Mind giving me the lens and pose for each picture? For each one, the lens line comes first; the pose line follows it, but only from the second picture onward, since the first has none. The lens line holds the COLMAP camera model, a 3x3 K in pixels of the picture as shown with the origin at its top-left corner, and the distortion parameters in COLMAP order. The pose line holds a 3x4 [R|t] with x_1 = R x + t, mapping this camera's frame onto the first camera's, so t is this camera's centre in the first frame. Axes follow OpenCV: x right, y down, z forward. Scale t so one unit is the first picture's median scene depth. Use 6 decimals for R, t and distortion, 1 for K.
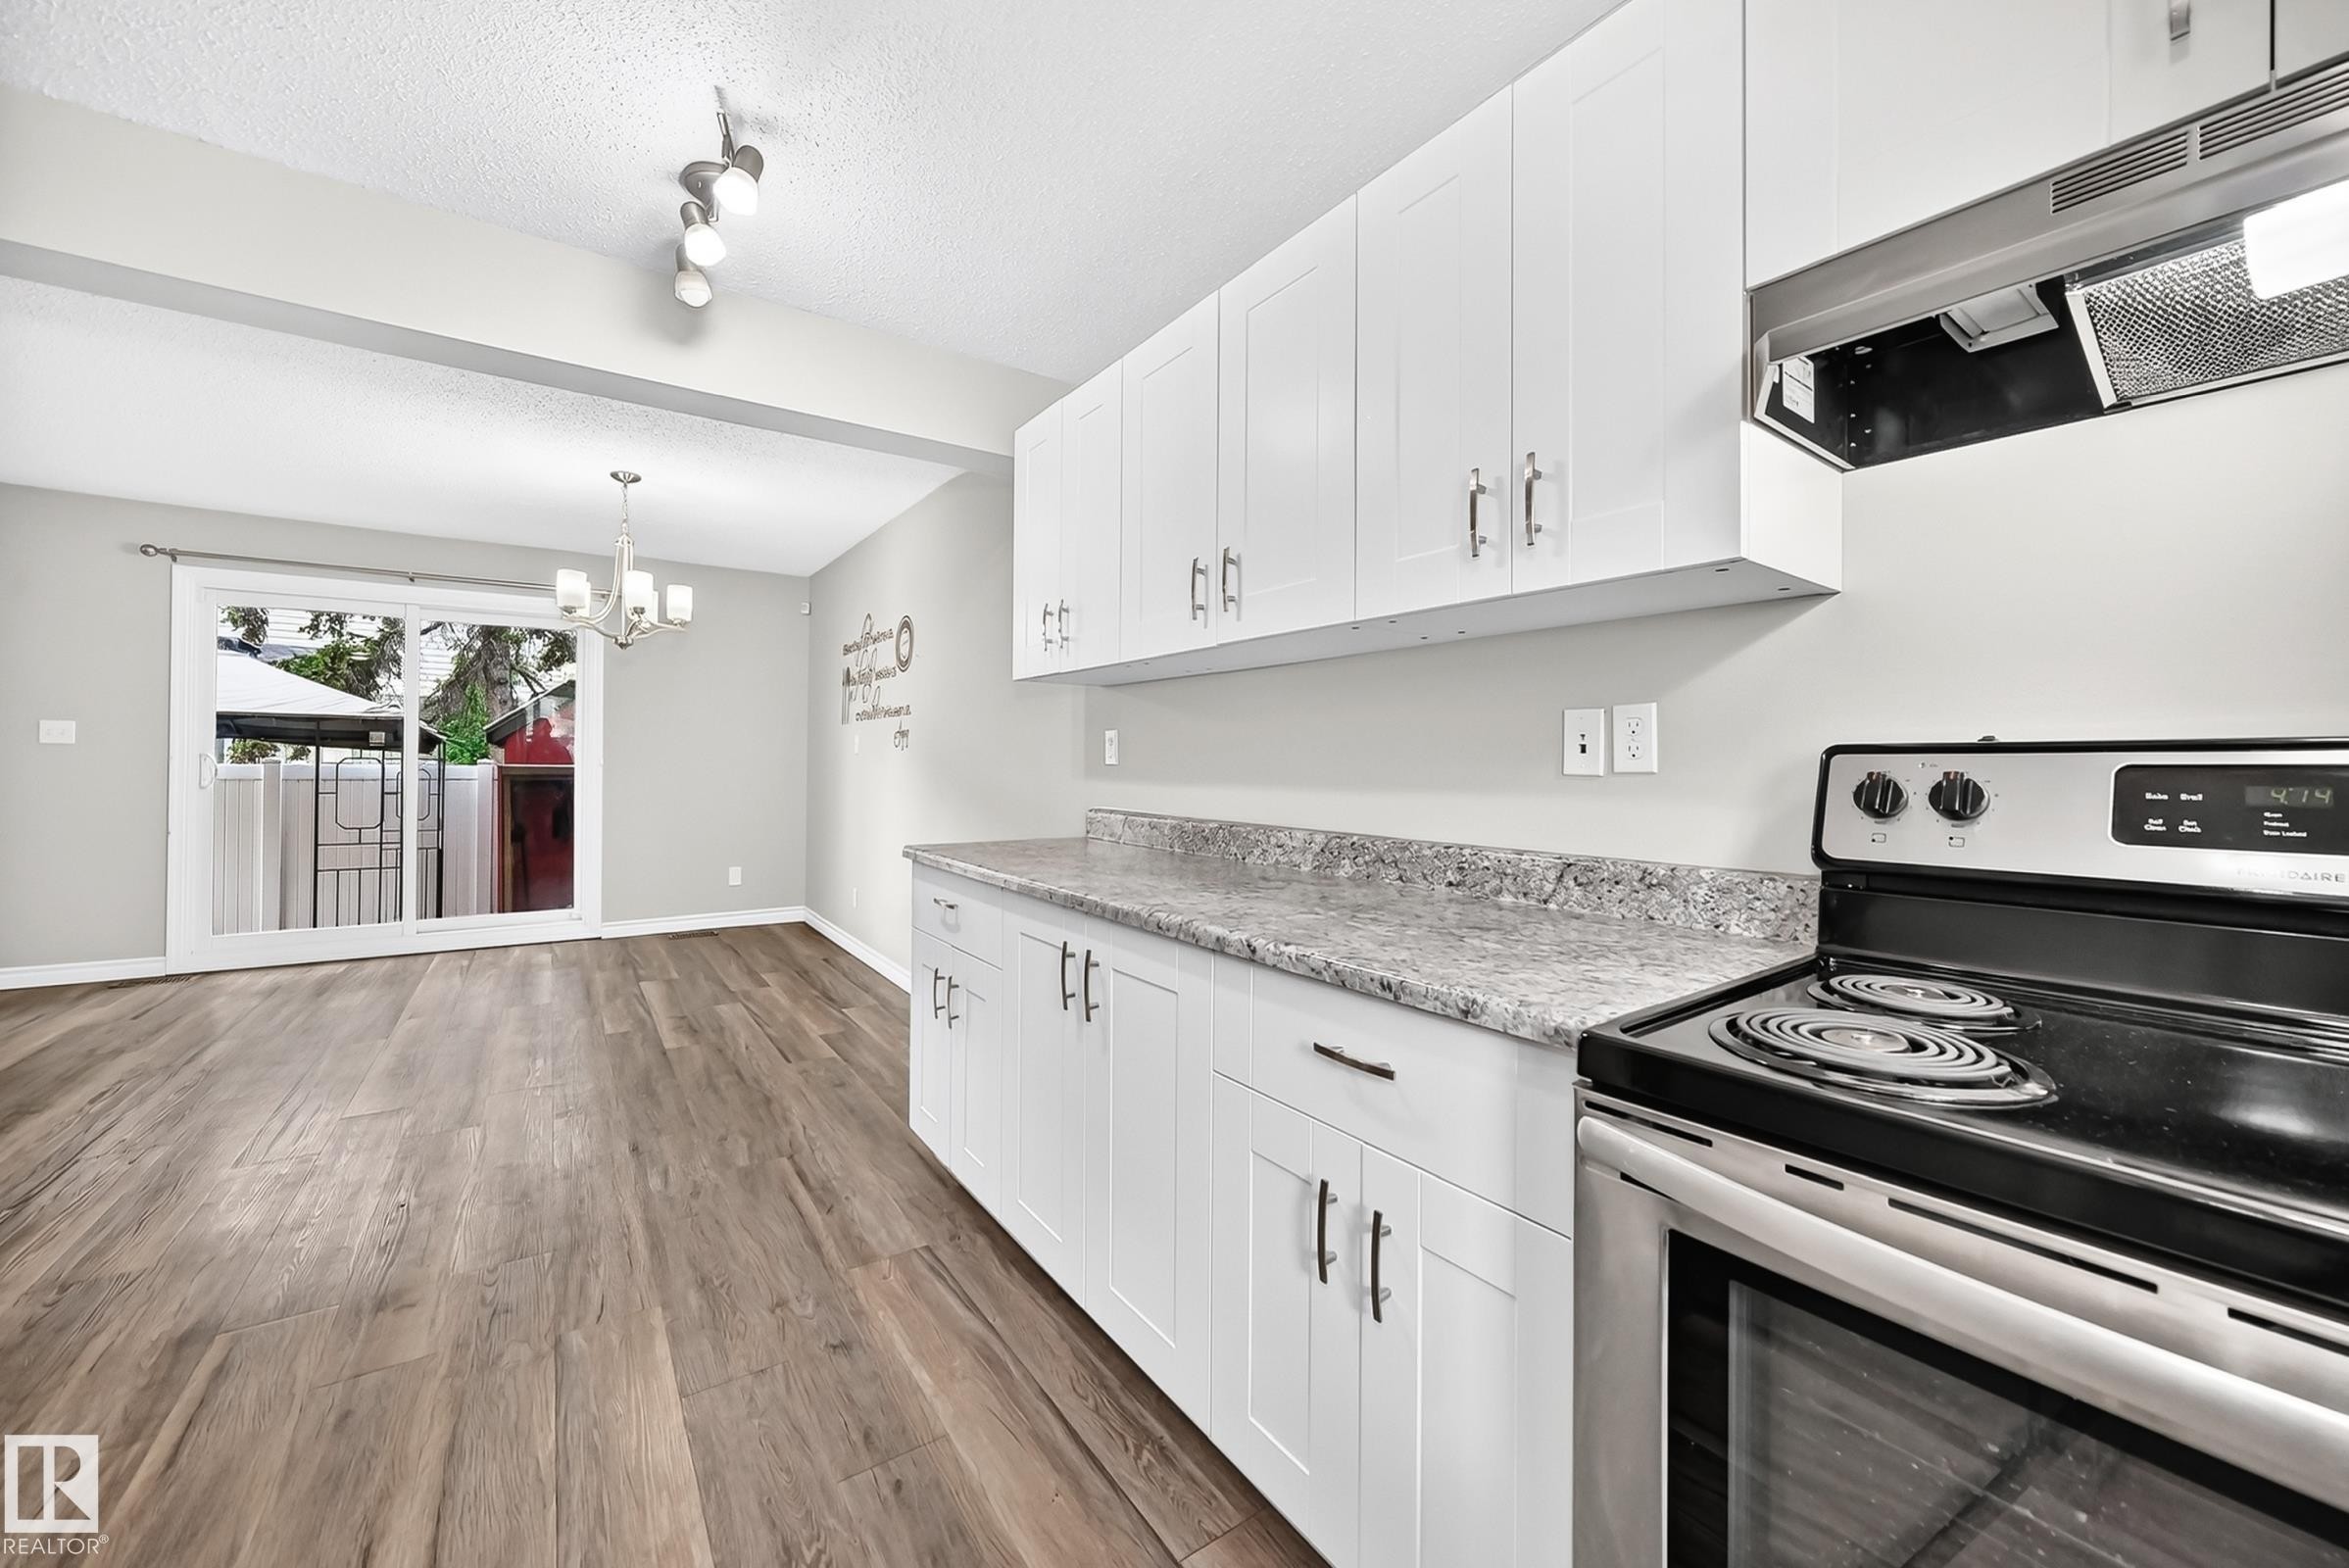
lens RADIAL K [[871.1, 0, 1168.0], [0, 871.1, 768.4], [0, 0, 1]] dist [-0.035689, 0.007971]
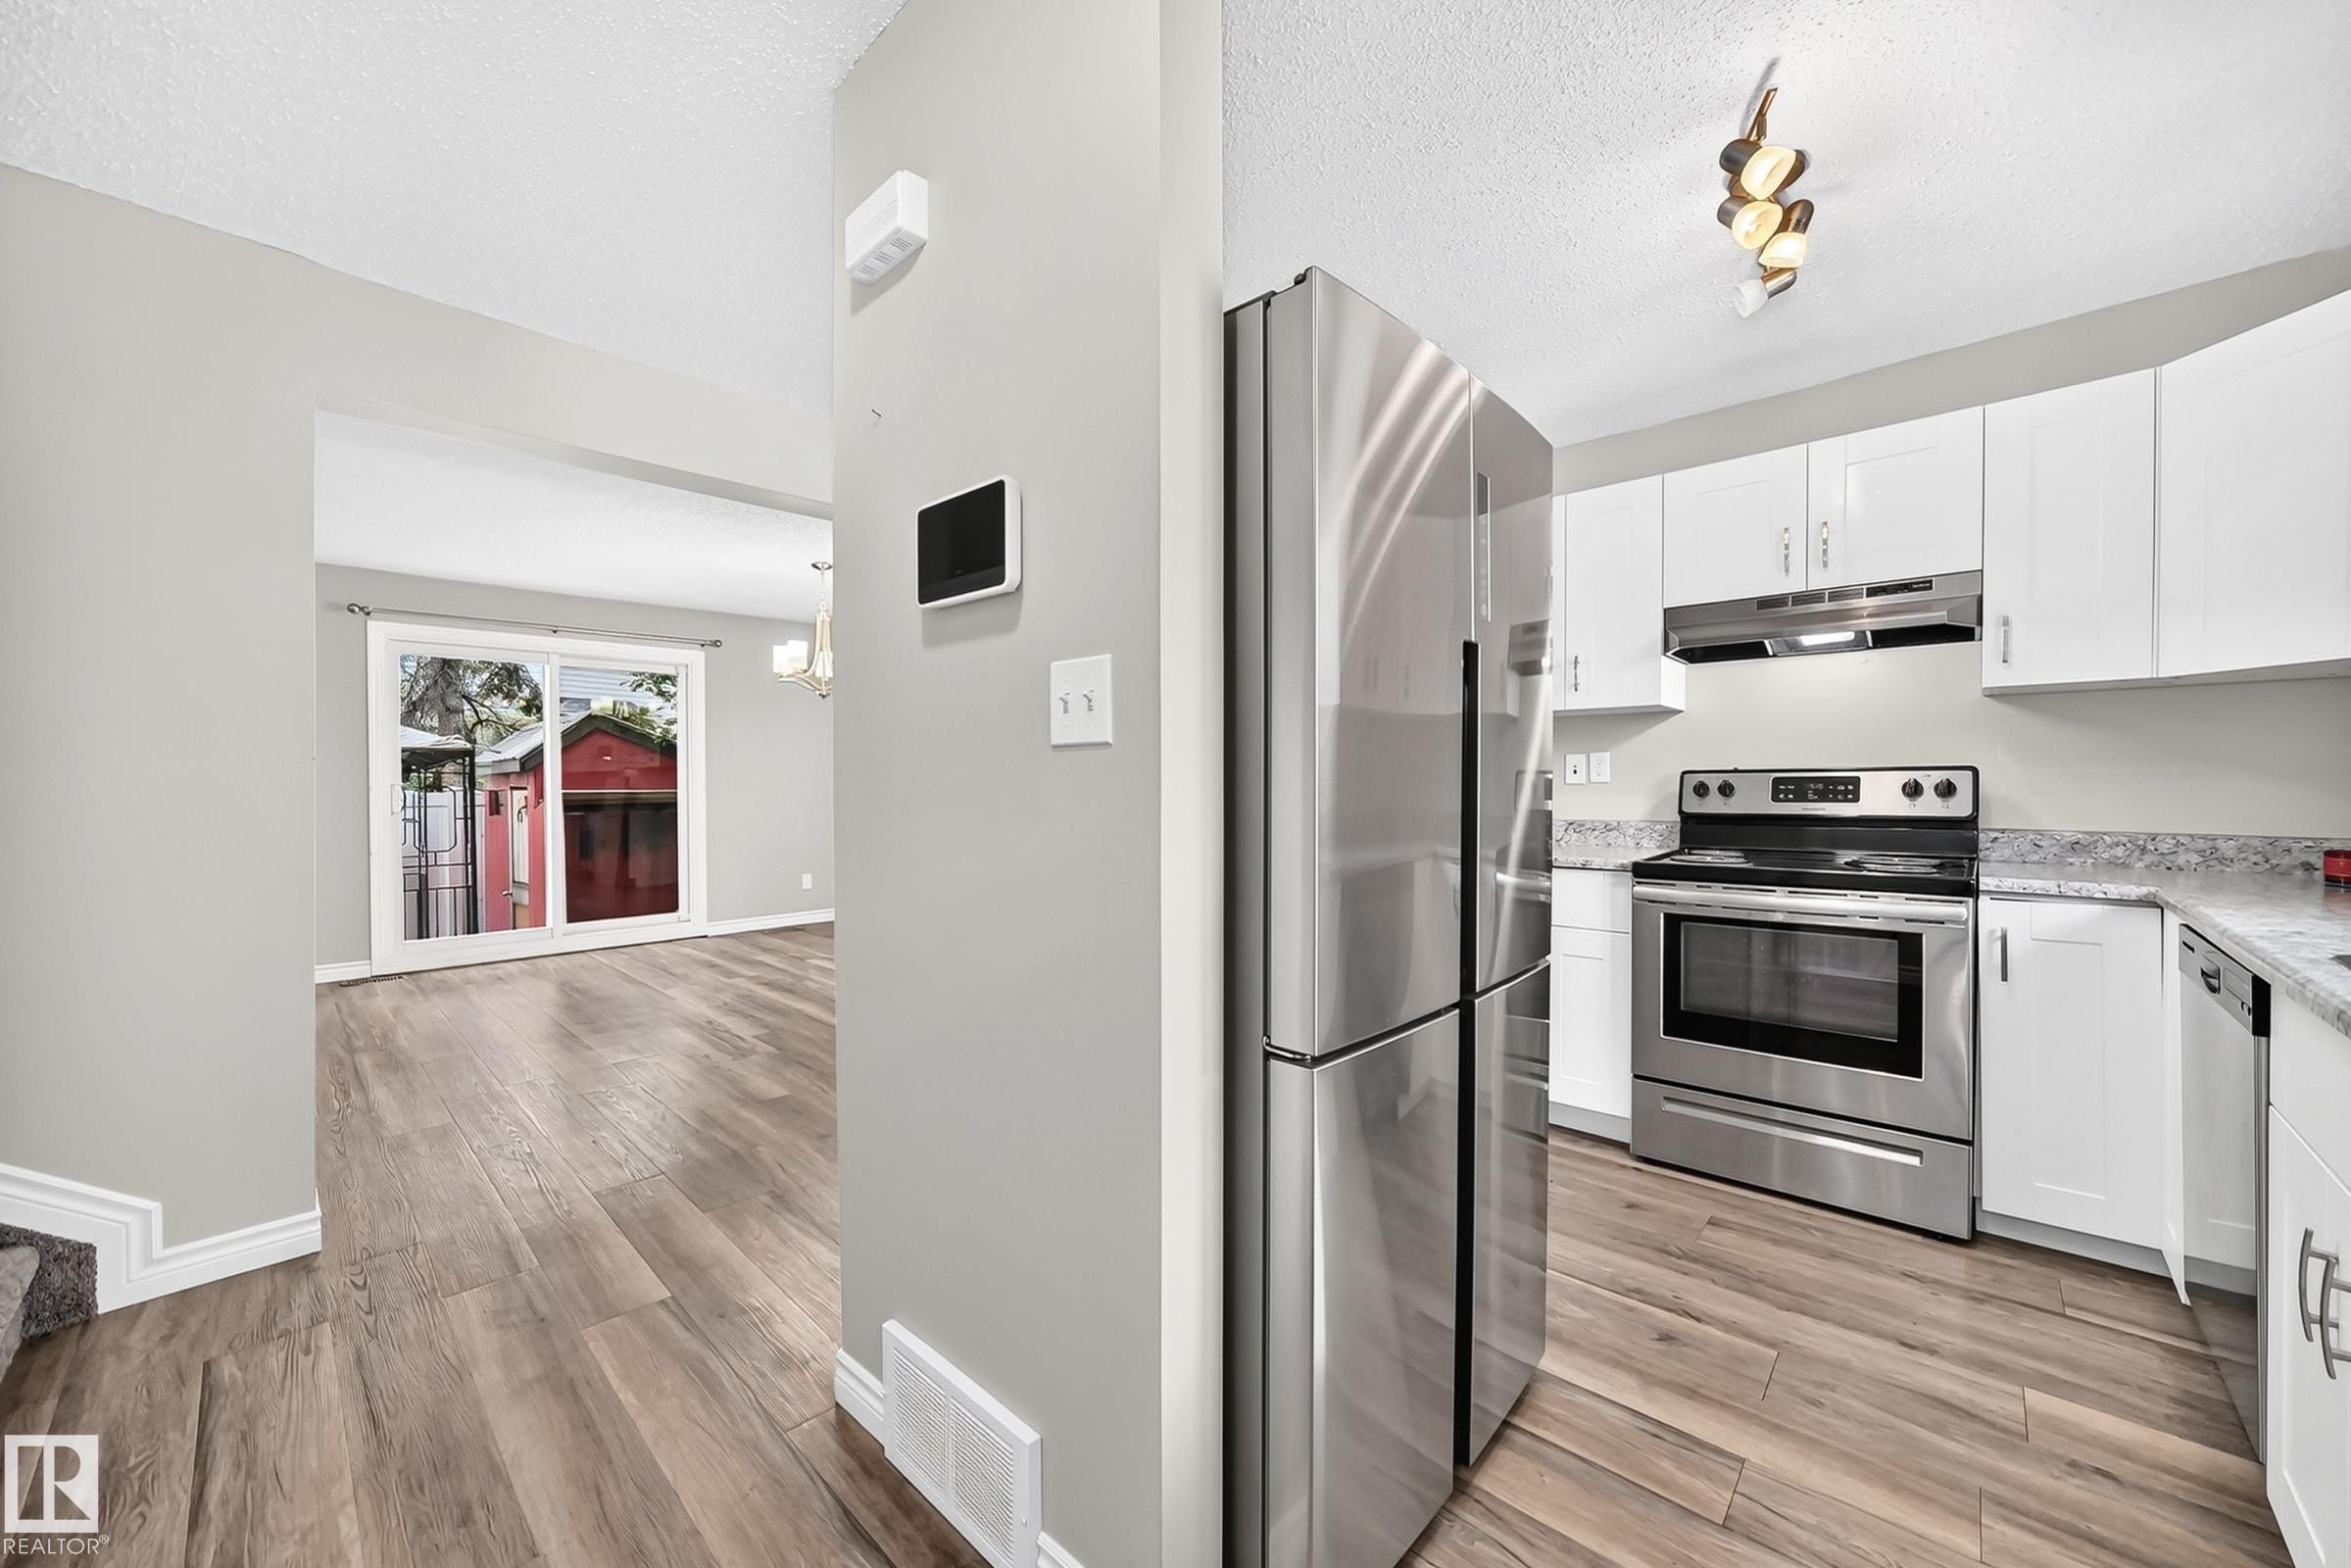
lens RADIAL K [[865.0, 0, 1147.2], [0, 865.0, 812.4], [0, 0, 1]] dist [-0.046280, 0.007449]
pose [[0.979301, -0.019741, 0.201447, -0.650915], [0.013815, 0.999431, 0.030782, -0.000897], [-0.201940, -0.027362, 0.979016, -0.586929]]
